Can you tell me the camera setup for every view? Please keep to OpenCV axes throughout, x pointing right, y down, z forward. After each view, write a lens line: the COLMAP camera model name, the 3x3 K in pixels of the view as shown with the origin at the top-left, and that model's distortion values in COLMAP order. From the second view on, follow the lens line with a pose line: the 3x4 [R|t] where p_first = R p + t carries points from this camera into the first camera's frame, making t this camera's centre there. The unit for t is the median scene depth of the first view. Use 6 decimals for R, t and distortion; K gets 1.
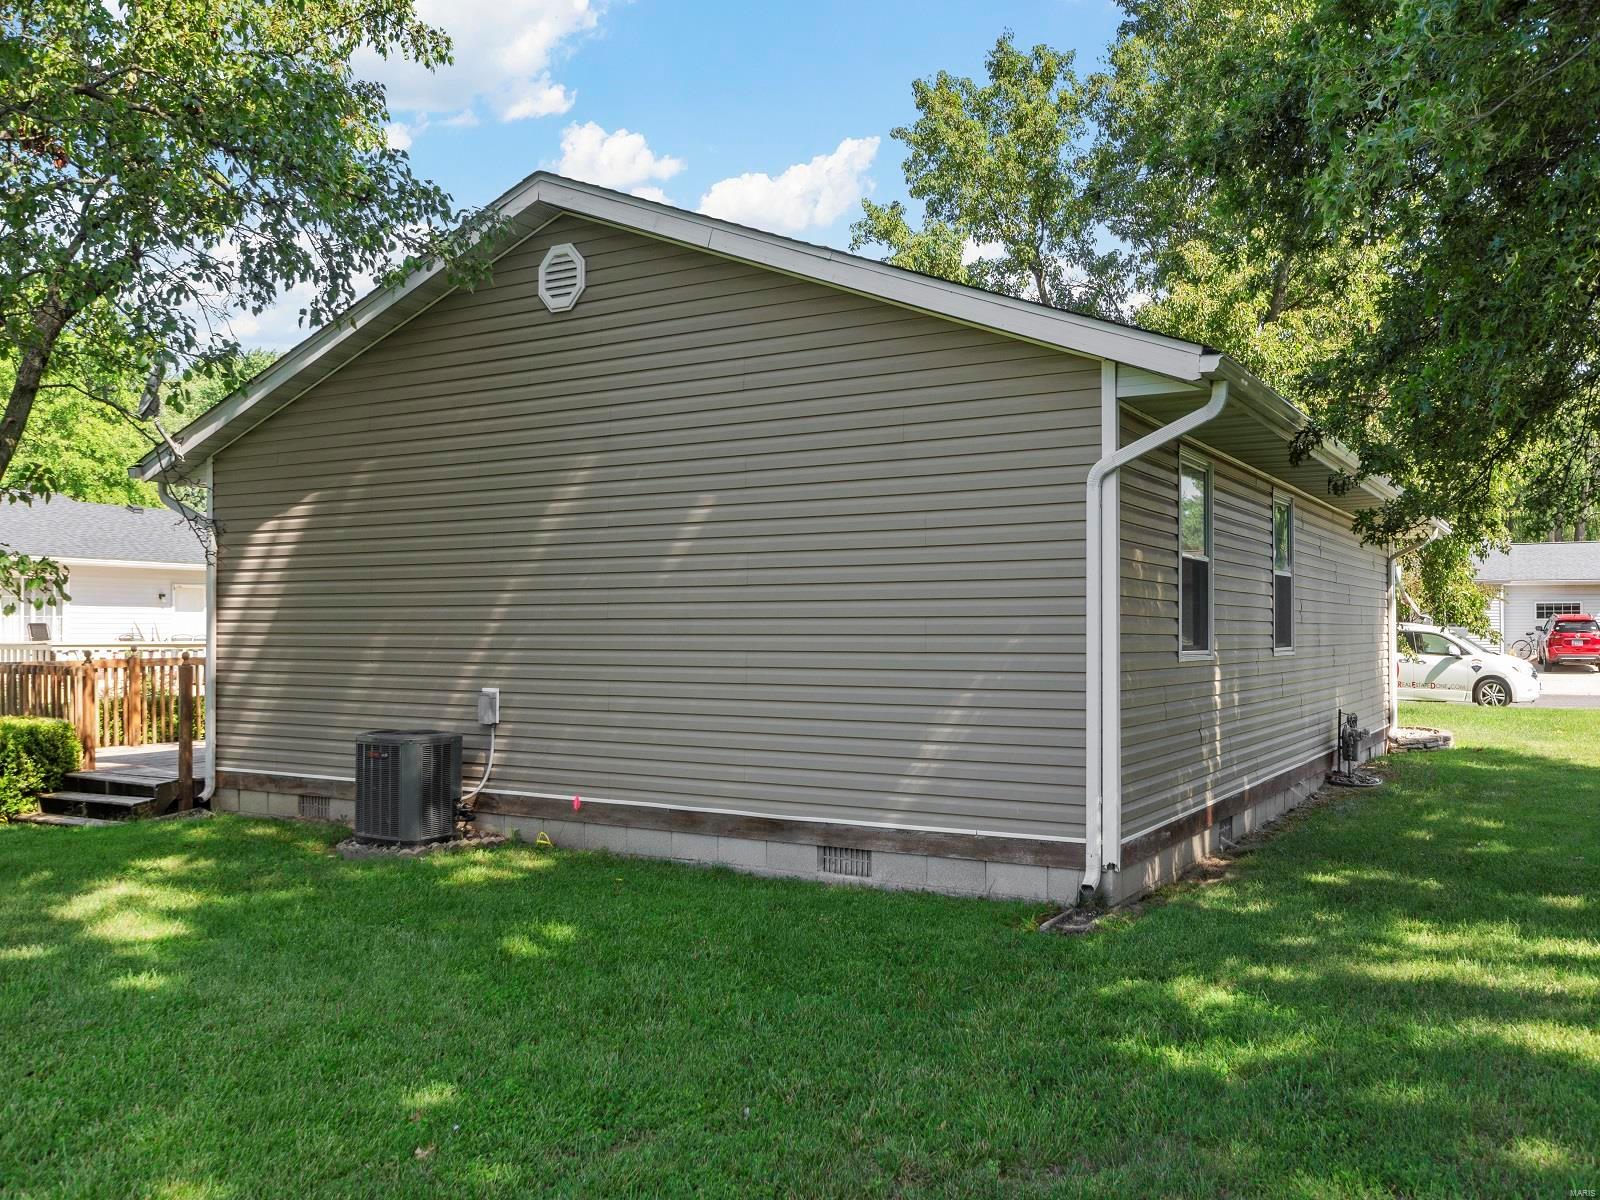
lens RADIAL K [[1316.4, 0, 800.0], [0, 1316.4, 600.0], [0, 0, 1]] dist [0.010796, 0.000980]
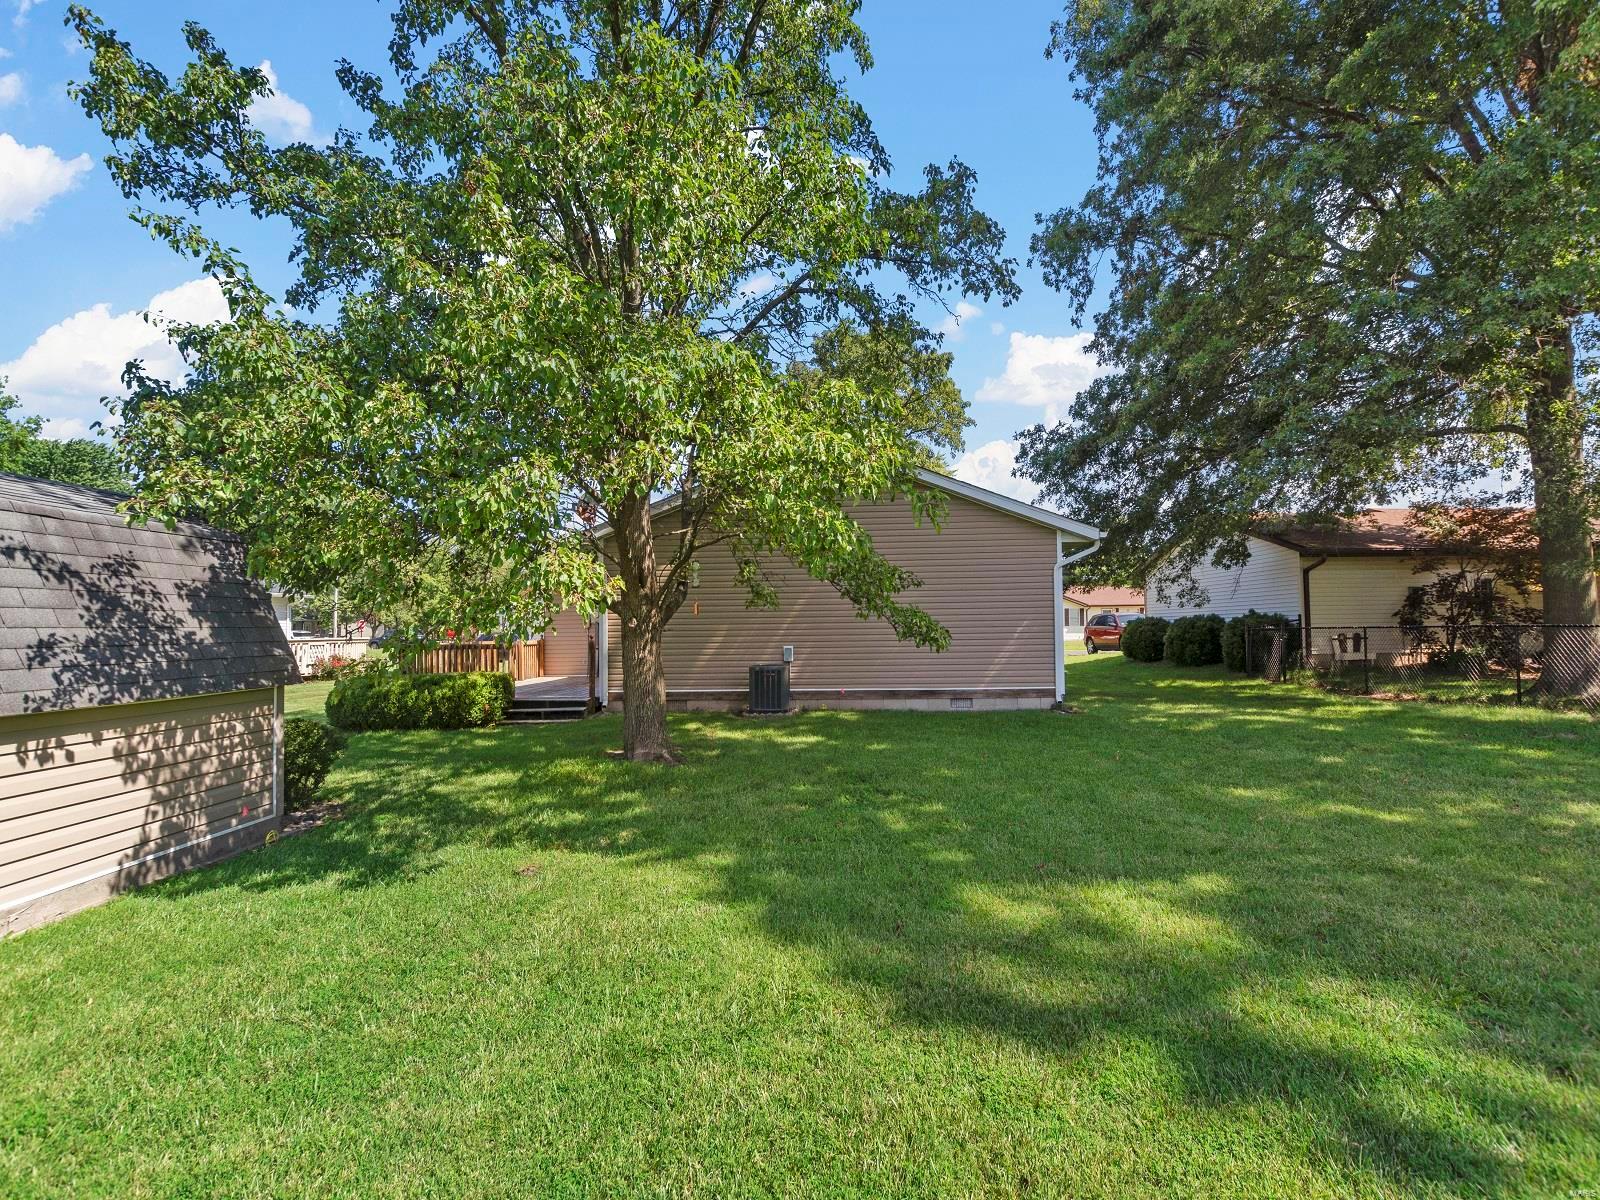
lens RADIAL K [[686.3, 0, 802.9], [0, 686.3, 612.5], [0, 0, 1]] dist [0.001775, -0.000072]
pose [[0.886913, 0.000926, 0.461935, -0.761261], [0.001185, 0.999990, -0.004281, 0.011815], [-0.461935, 0.004344, 0.886903, -0.101823]]
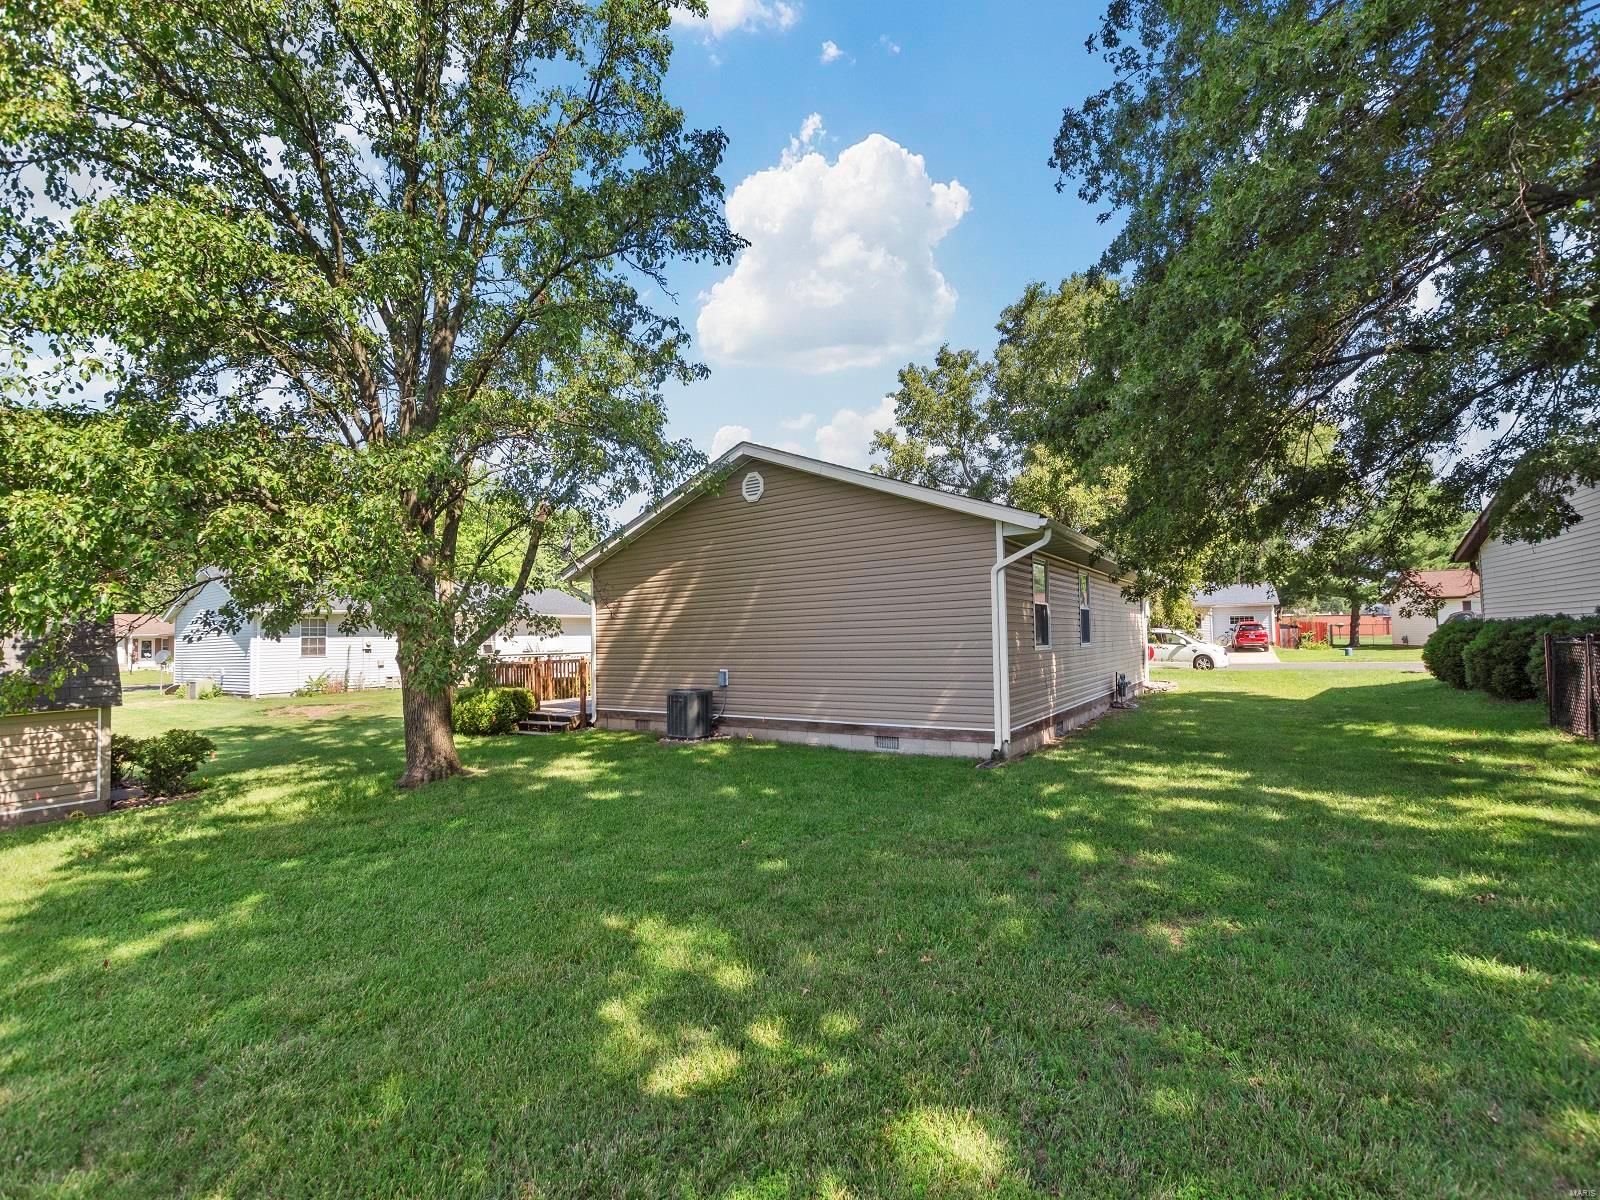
lens RADIAL K [[686.3, 0, 802.9], [0, 686.3, 612.5], [0, 0, 1]] dist [0.001775, -0.000072]
pose [[0.998210, -0.025310, -0.054193, -0.033279], [0.024424, 0.999558, -0.016941, -0.006422], [0.054598, 0.015587, 0.998387, -0.153067]]
